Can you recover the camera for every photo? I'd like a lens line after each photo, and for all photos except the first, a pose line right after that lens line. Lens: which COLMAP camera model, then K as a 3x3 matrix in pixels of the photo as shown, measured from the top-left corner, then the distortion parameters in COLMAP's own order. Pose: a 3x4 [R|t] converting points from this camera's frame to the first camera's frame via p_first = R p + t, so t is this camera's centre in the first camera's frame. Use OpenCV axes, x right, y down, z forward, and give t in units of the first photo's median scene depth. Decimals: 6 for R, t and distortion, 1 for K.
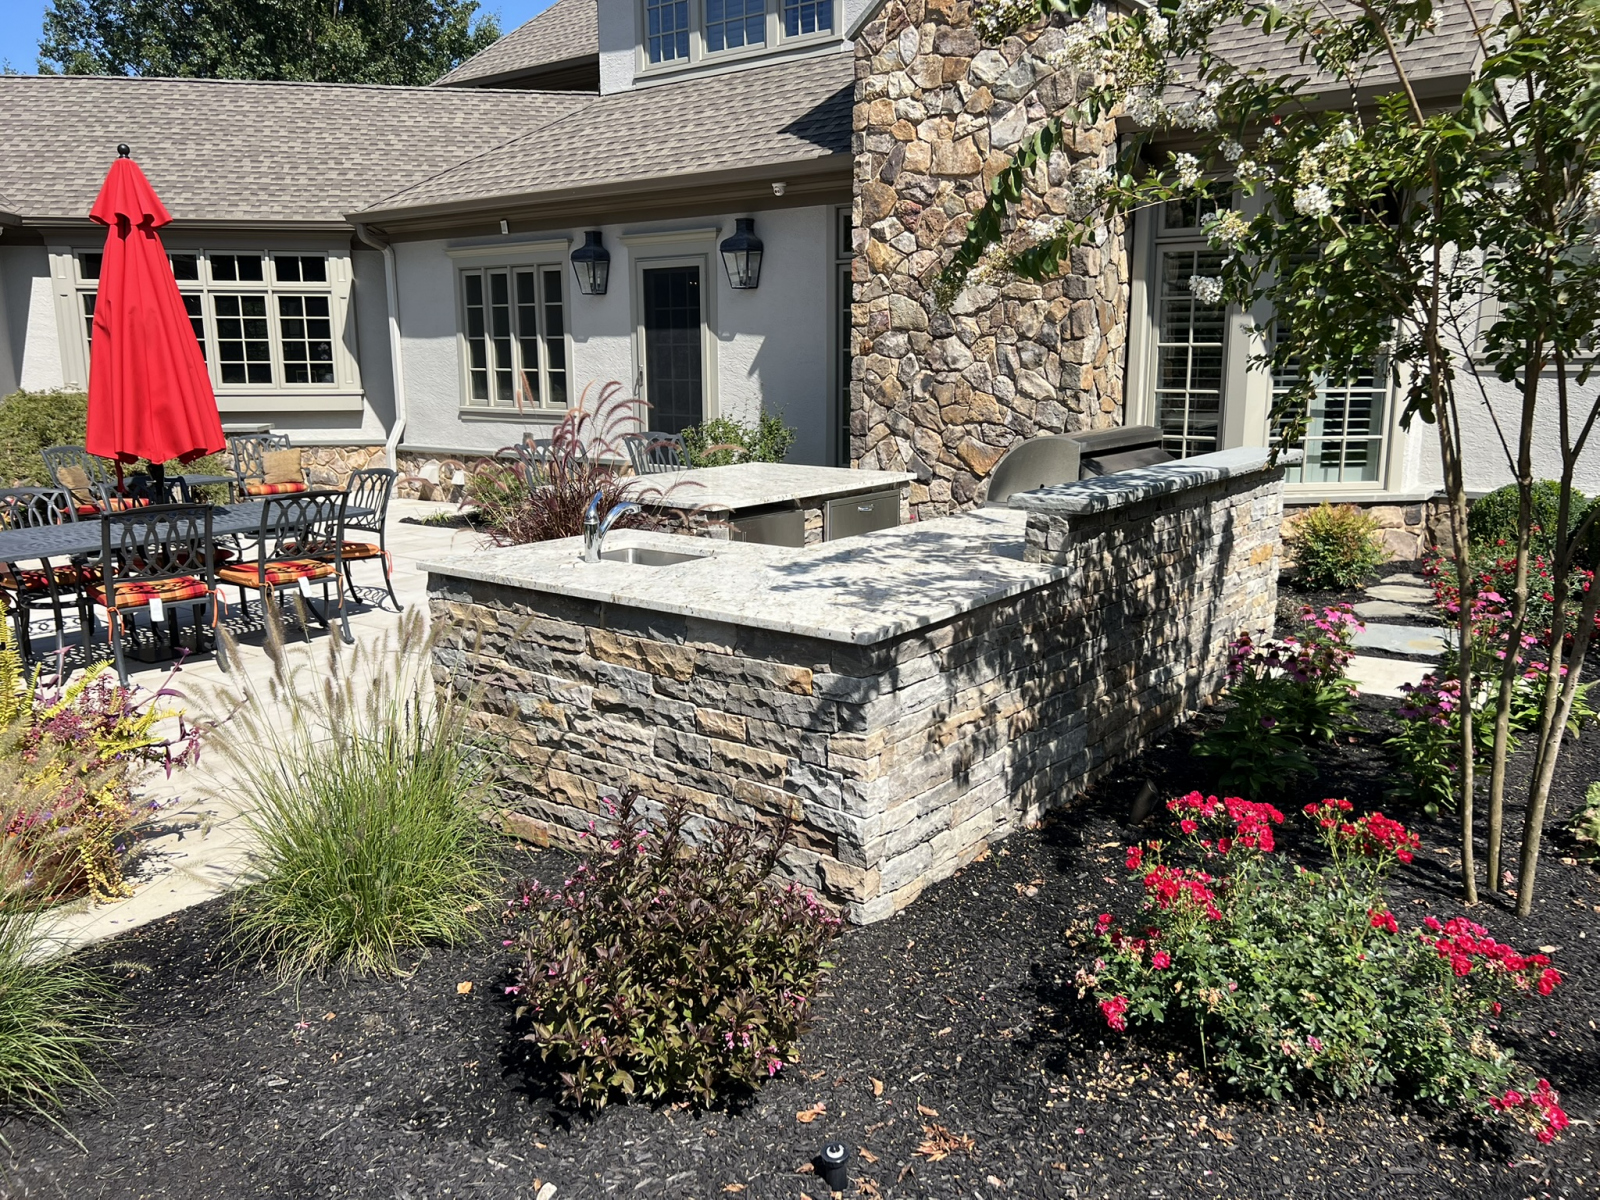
lens RADIAL K [[1207.7, 0, 799.7], [0, 1207.7, 588.5], [0, 0, 1]] dist [0.064314, -0.072421]
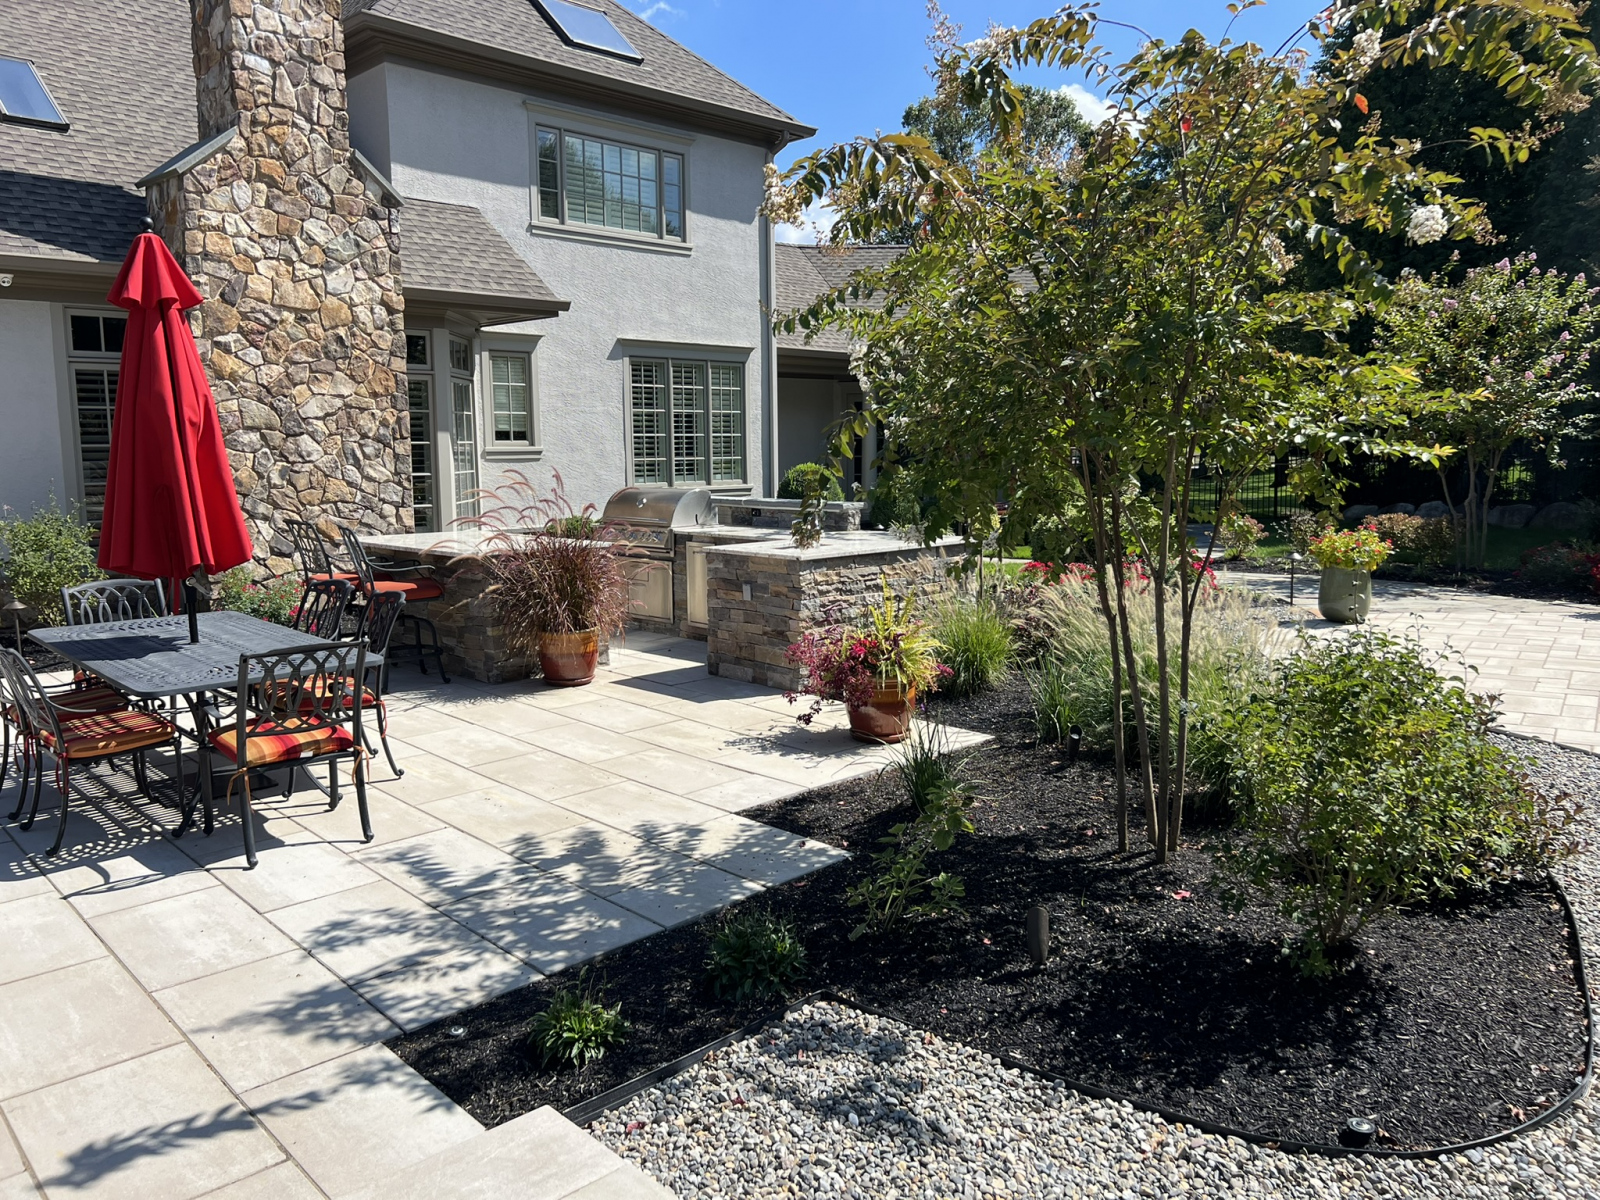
lens RADIAL K [[1207.7, 0, 803.3], [0, 1207.7, 582.8], [0, 0, 1]] dist [0.064314, -0.072421]
pose [[0.145832, -0.113433, 0.982785, -1.018163], [0.194753, 0.977258, 0.083896, -0.065173], [-0.969951, 0.179166, 0.164607, 0.325063]]
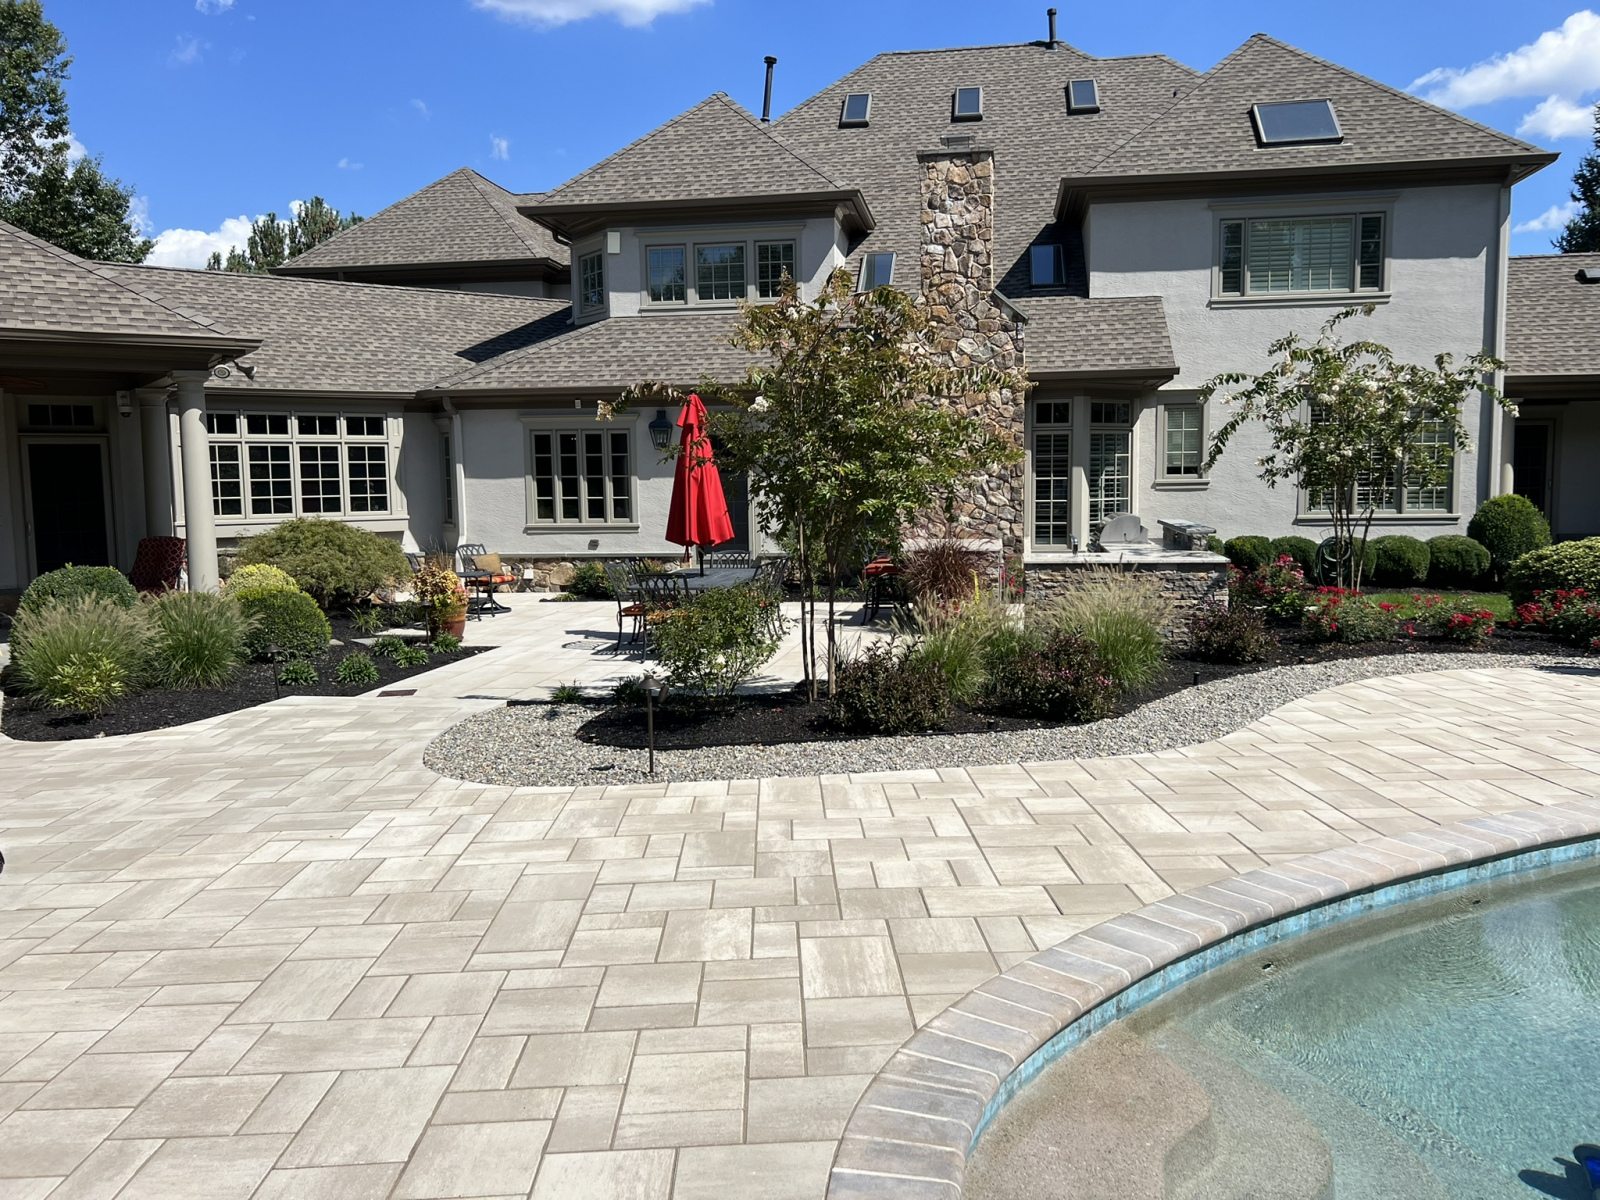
lens RADIAL K [[1207.7, 0, 796.7], [0, 1207.7, 590.9], [0, 0, 1]] dist [0.064314, -0.072421]
pose [[0.890348, -0.052416, 0.452253, -0.968175], [0.096521, 0.992502, -0.074990, 0.097451], [-0.444931, 0.110420, 0.888732, -0.590157]]
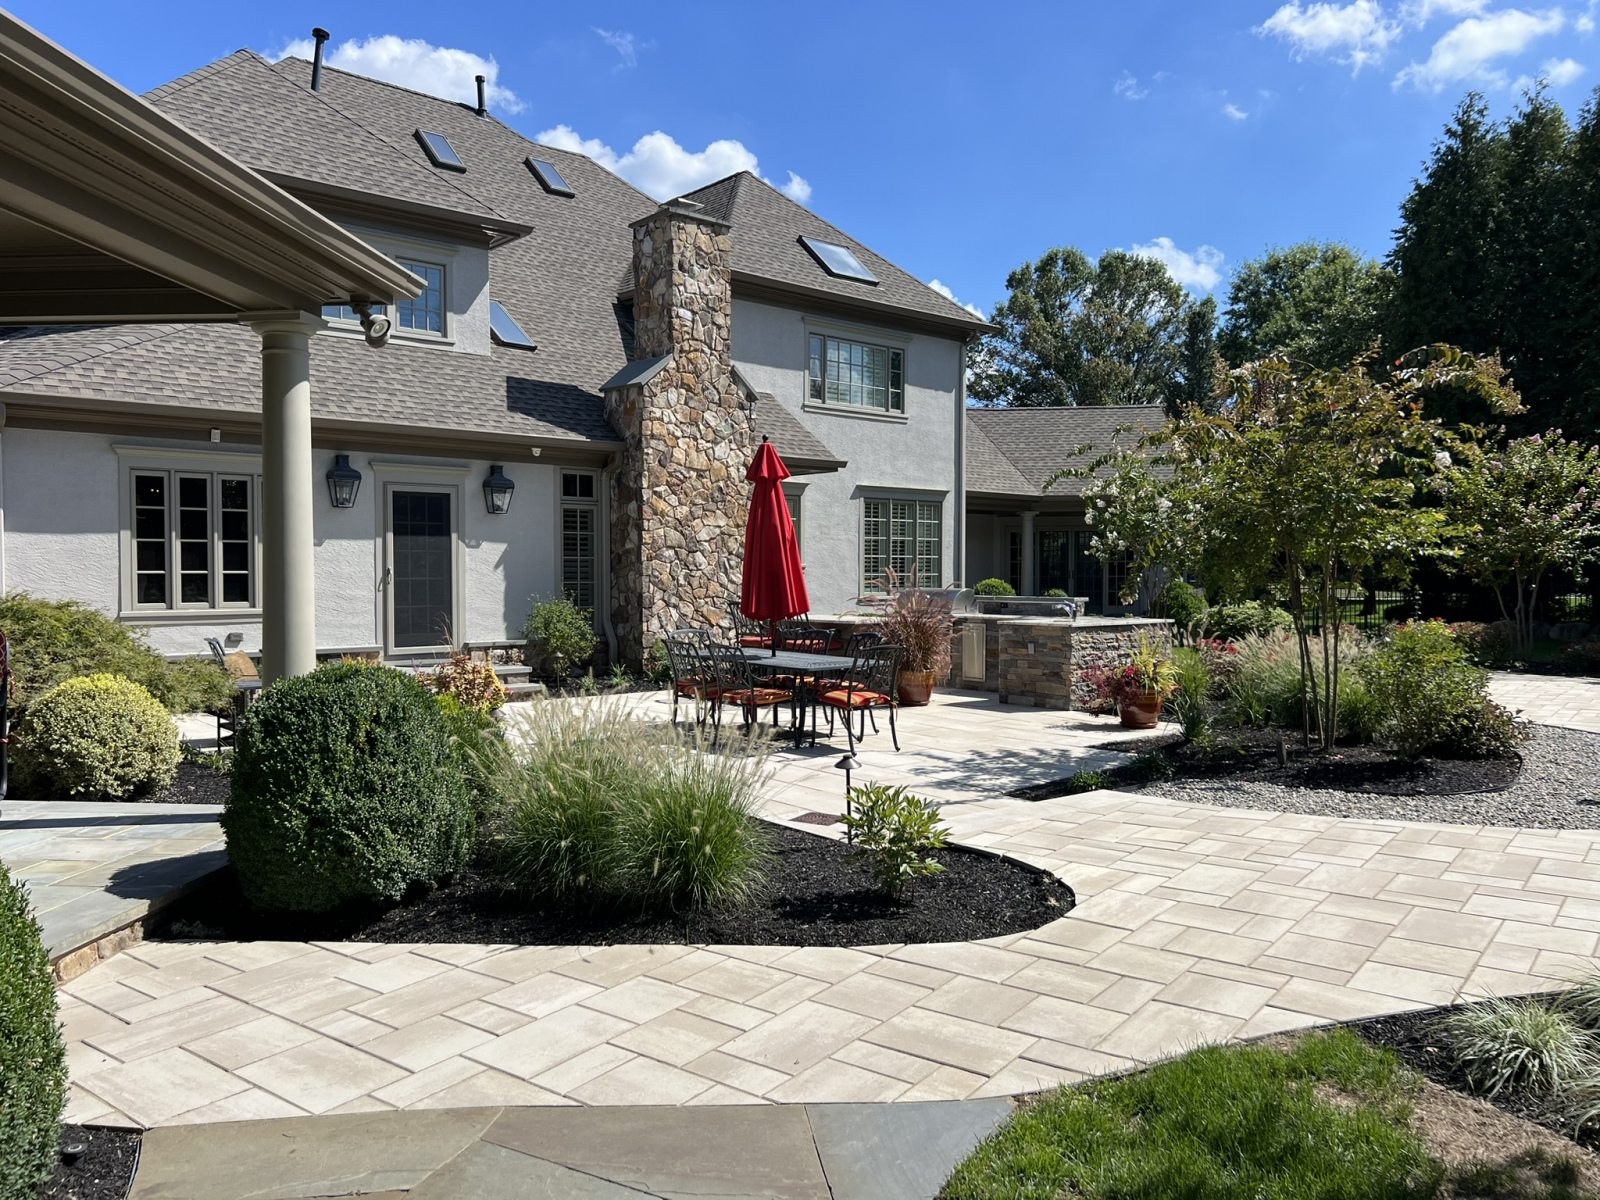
lens RADIAL K [[1207.7, 0, 799.9], [0, 1207.7, 611.2], [0, 0, 1]] dist [0.064314, -0.072421]
pose [[0.206539, -0.027413, 0.978054, -1.616938], [0.183271, 0.982999, -0.011151, -0.069207], [-0.961121, 0.181552, 0.208051, 0.476003]]
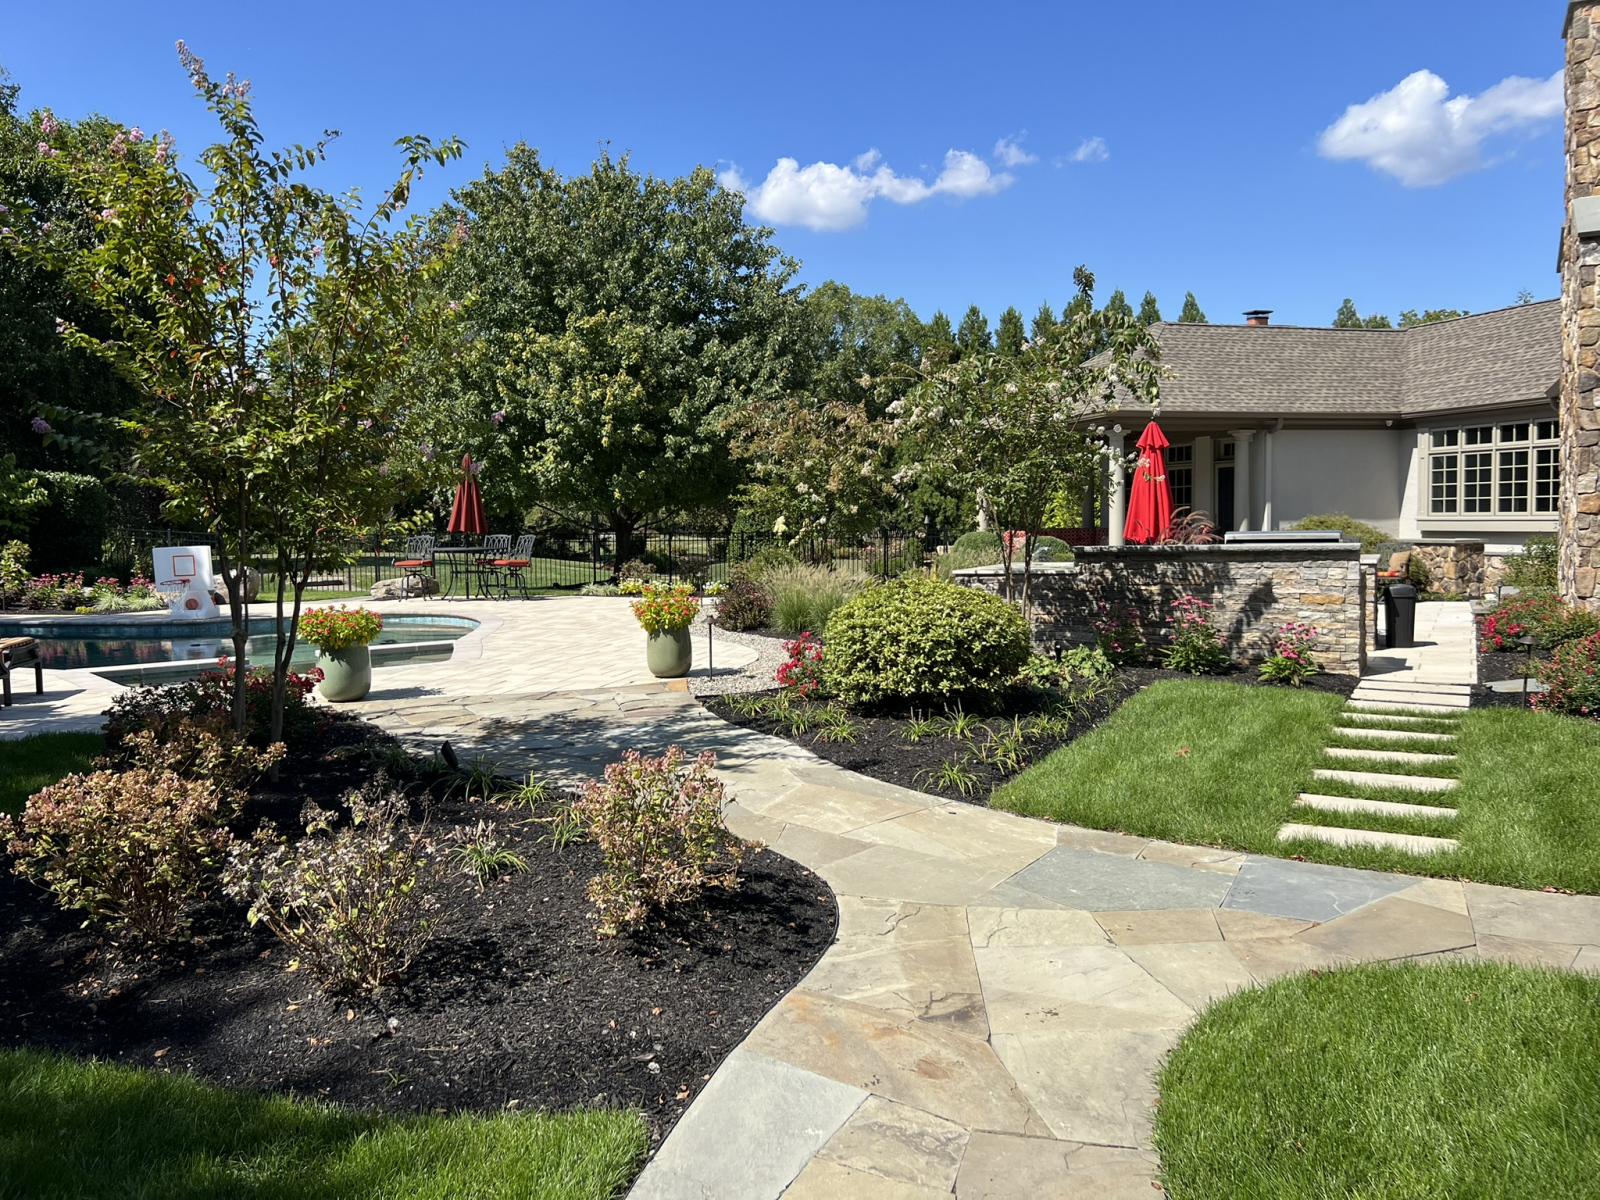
lens RADIAL K [[1207.7, 0, 801.7], [0, 1207.7, 593.3], [0, 0, 1]] dist [0.064314, -0.072421]
pose [[0.154220, 0.060118, -0.986206, 1.336276], [-0.162345, 0.986123, 0.034725, 0.017070], [0.974608, 0.154750, 0.161840, -0.043614]]
